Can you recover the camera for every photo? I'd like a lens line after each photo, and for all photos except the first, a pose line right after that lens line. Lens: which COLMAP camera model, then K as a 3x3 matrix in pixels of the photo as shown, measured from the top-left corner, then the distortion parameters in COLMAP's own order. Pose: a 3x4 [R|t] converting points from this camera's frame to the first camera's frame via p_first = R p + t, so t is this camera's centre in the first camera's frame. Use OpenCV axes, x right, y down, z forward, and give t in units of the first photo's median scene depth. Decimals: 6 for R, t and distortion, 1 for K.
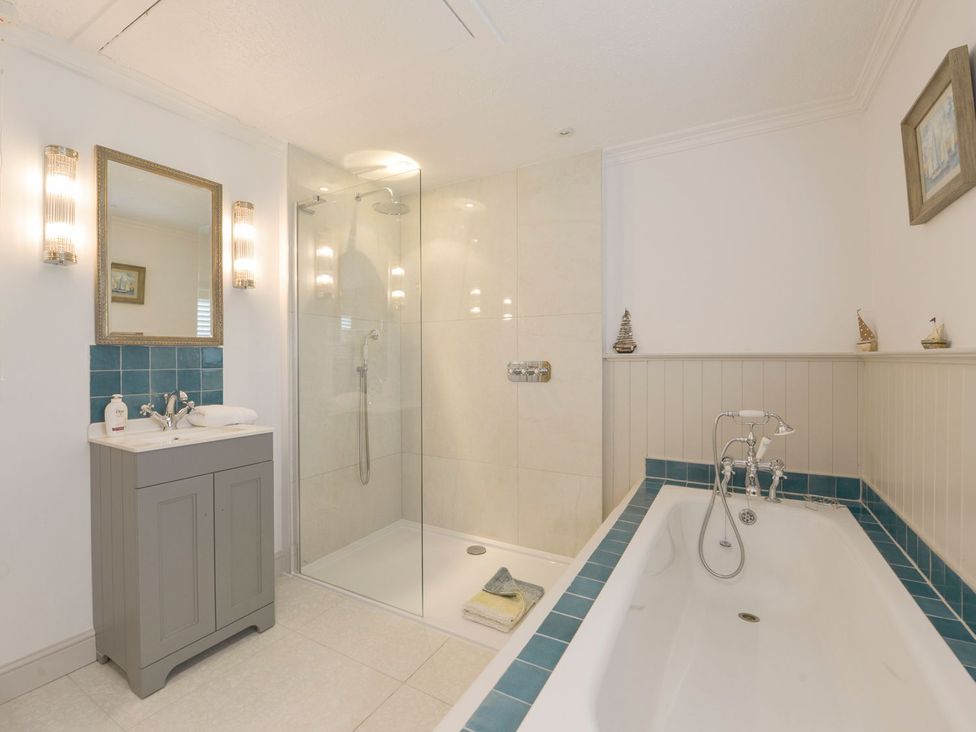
lens RADIAL K [[443.3, 0, 488.0], [0, 443.3, 366.0], [0, 0, 1]] dist [-0.003240, -0.000353]
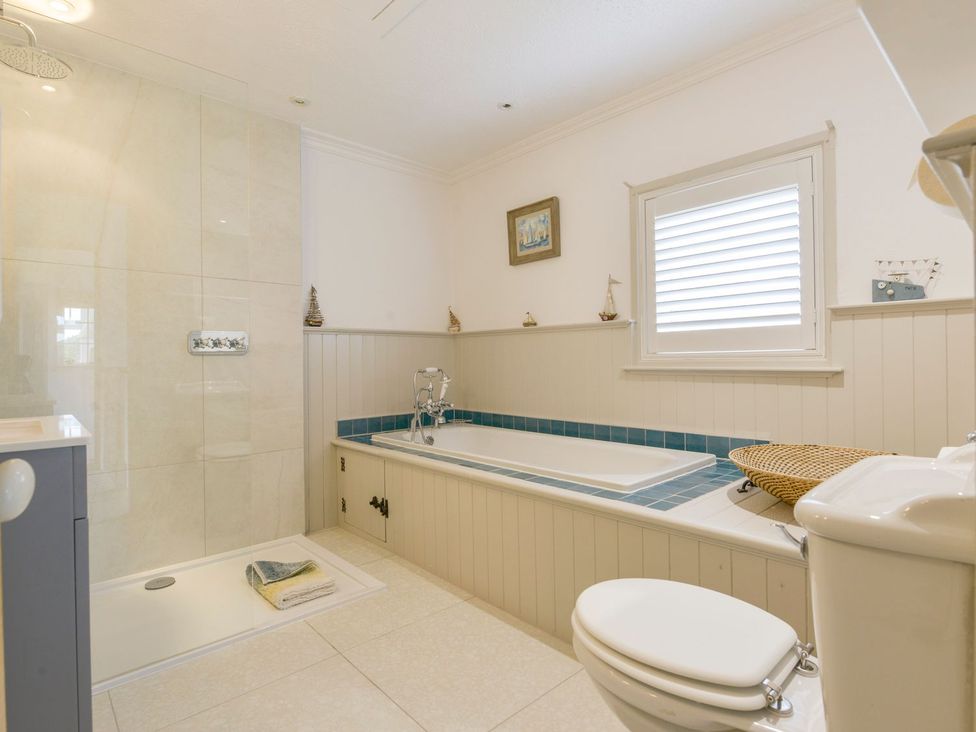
lens RADIAL K [[511.6, 0, 488.0], [0, 511.6, 366.0], [0, 0, 1]] dist [0.000254, -0.000041]
pose [[0.306420, -0.012729, 0.951811, -0.932095], [0.026619, 0.999634, 0.004798, 0.089453], [-0.951524, 0.023866, 0.306647, 0.292092]]
